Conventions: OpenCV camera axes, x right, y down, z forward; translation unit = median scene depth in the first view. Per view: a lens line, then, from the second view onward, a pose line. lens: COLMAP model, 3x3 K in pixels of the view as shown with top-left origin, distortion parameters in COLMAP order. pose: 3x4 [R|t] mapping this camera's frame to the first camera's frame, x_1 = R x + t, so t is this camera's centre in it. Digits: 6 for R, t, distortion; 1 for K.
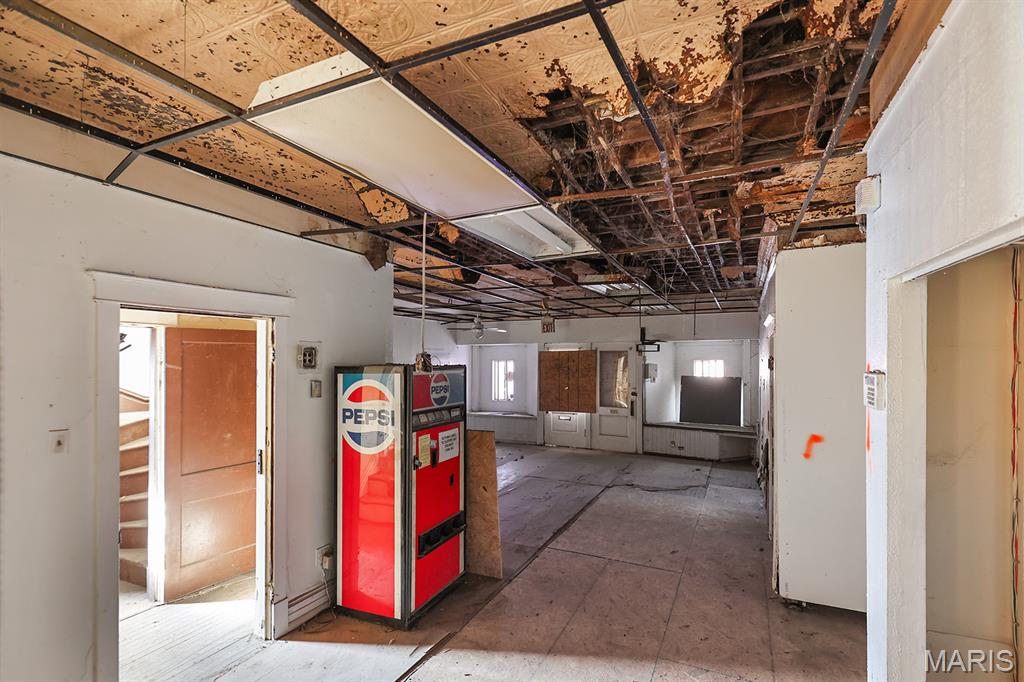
lens RADIAL K [[472.3, 0, 516.4], [0, 472.3, 345.6], [0, 0, 1]] dist [-0.039207, 0.002887]
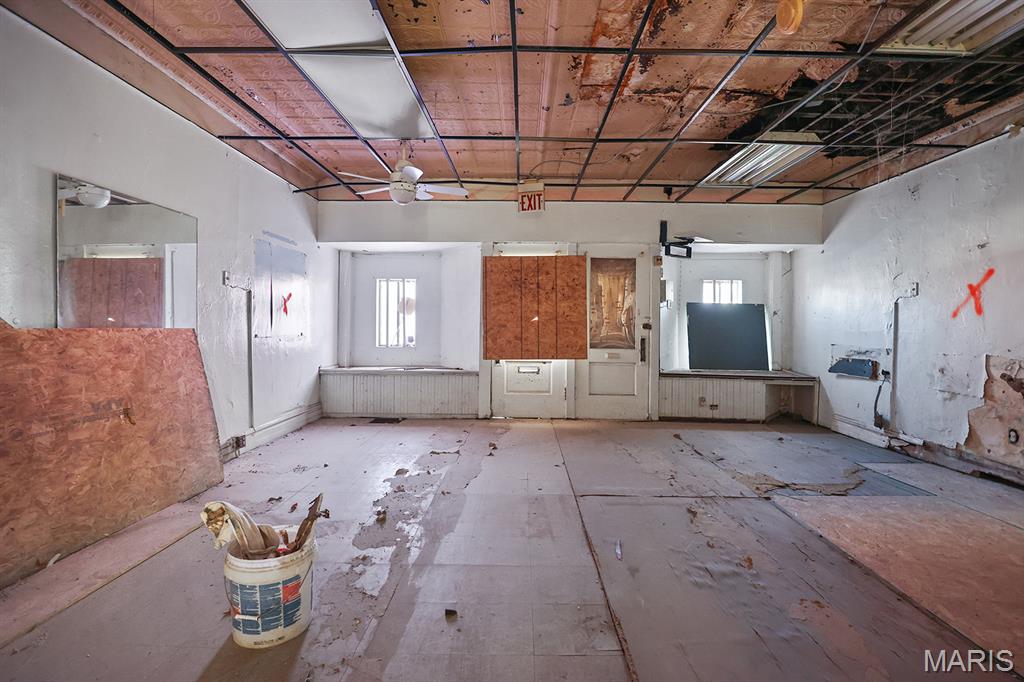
lens RADIAL K [[472.3, 0, 515.6], [0, 472.3, 336.2], [0, 0, 1]] dist [-0.039207, 0.002887]
pose [[0.908155, -0.007892, 0.418559, -0.165046], [-0.016197, 0.998411, 0.053967, 0.081735], [-0.418320, -0.055790, 0.906585, 0.487372]]
